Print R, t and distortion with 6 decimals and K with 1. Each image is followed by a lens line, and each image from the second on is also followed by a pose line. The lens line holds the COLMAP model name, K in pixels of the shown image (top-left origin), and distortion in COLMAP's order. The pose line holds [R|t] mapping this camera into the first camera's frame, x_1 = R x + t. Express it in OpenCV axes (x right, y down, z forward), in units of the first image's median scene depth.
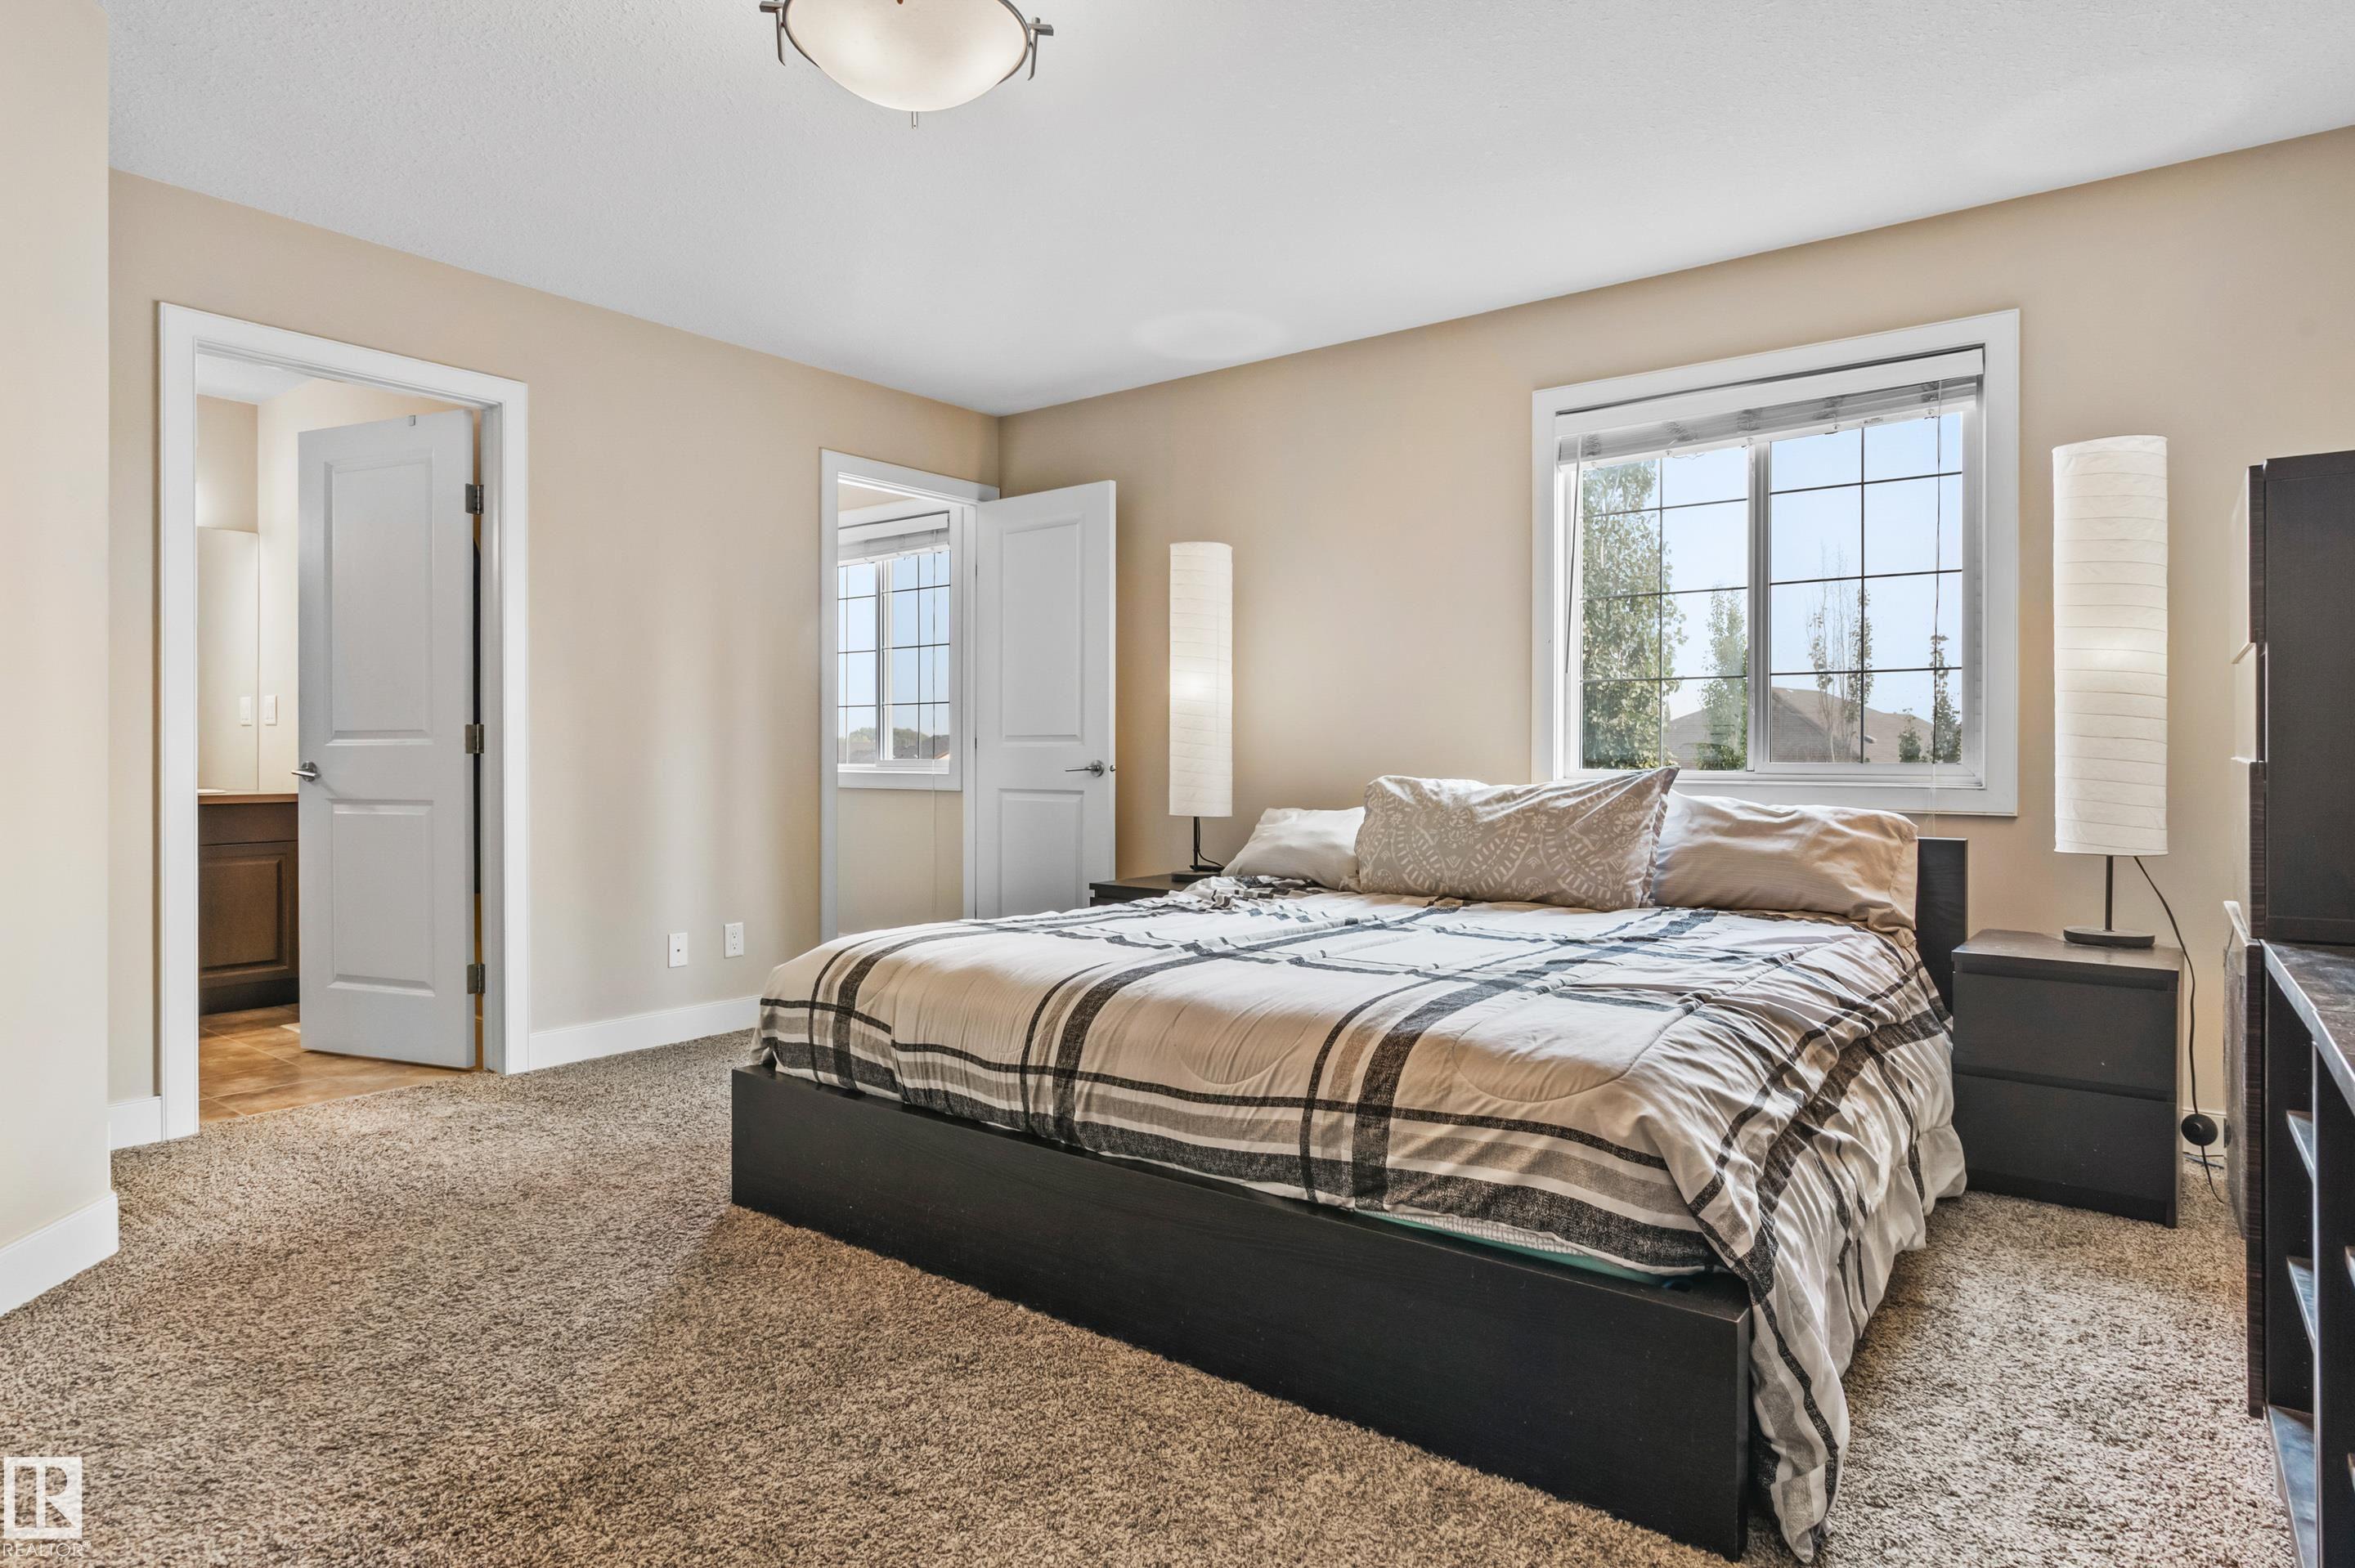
lens RADIAL K [[1319.8, 0, 1198.0], [0, 1319.8, 744.1], [0, 0, 1]] dist [-0.008601, -0.000247]
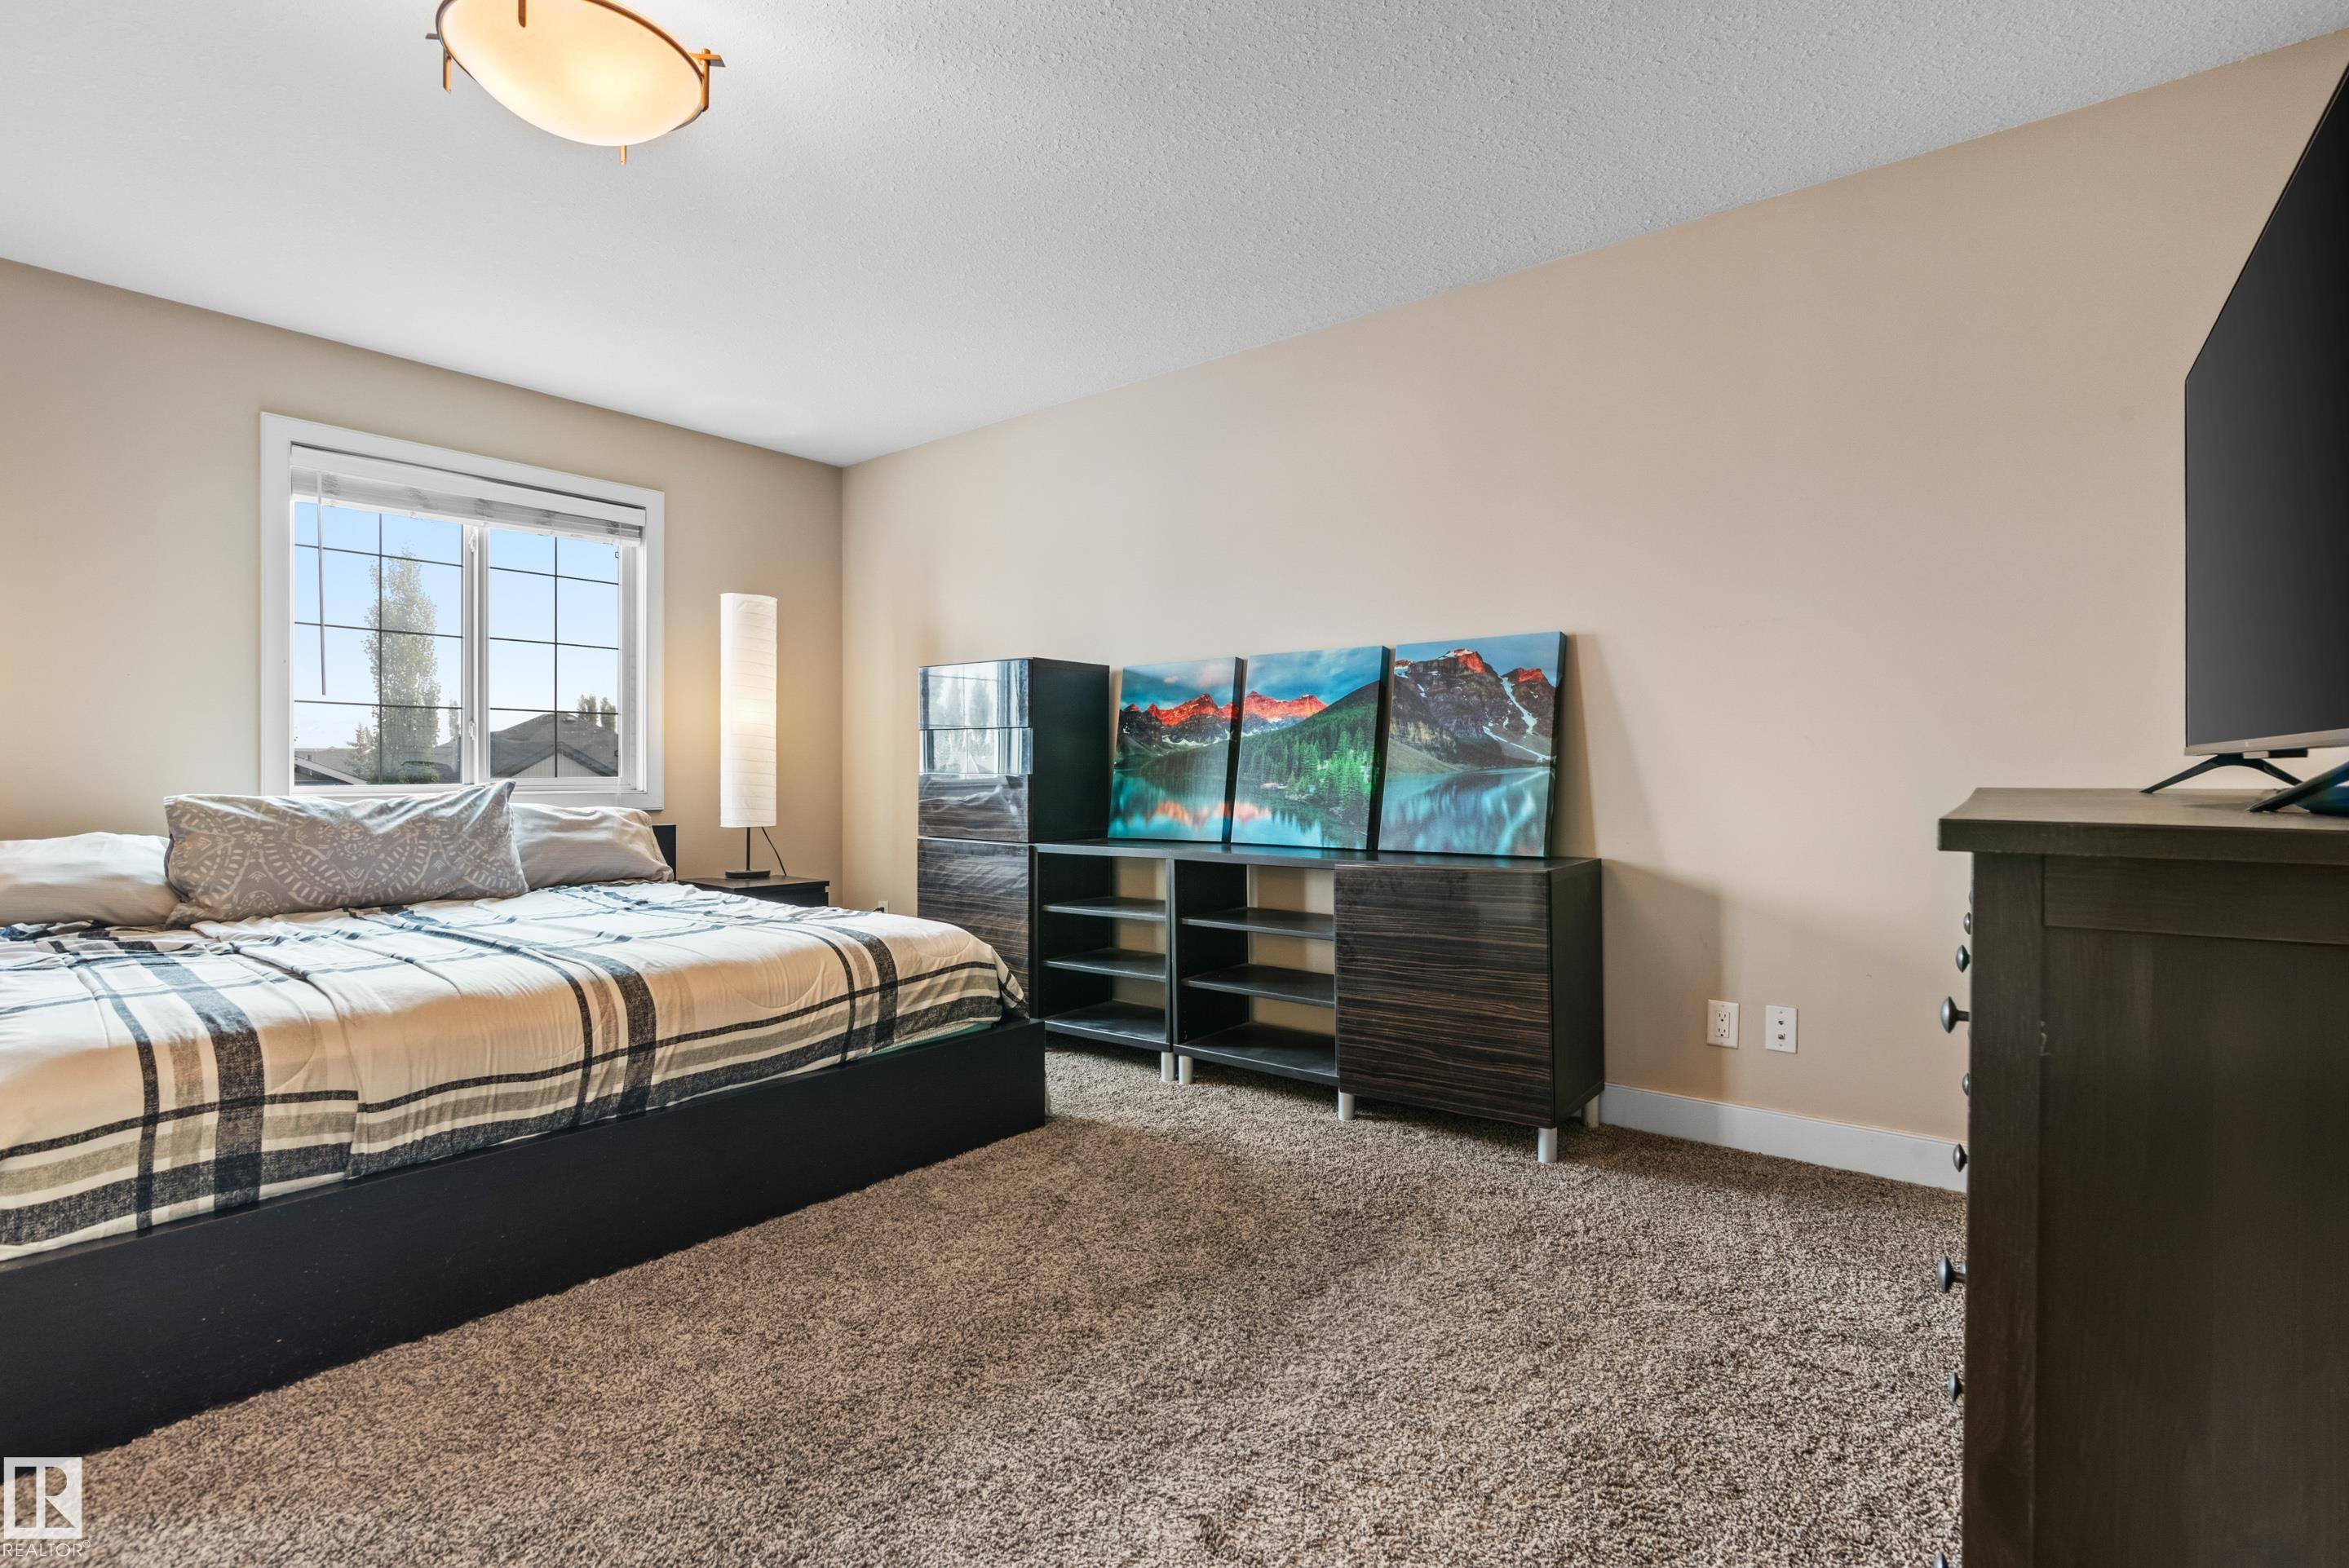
lens RADIAL K [[1111.8, 0, 1173.5], [0, 1111.8, 780.0], [0, 0, 1]] dist [-0.014385, 0.003155]
pose [[0.022920, -0.007435, 0.999710, -0.930117], [-0.007234, 0.999945, 0.007603, 0.005035], [-0.999711, -0.007406, 0.022865, 0.457988]]
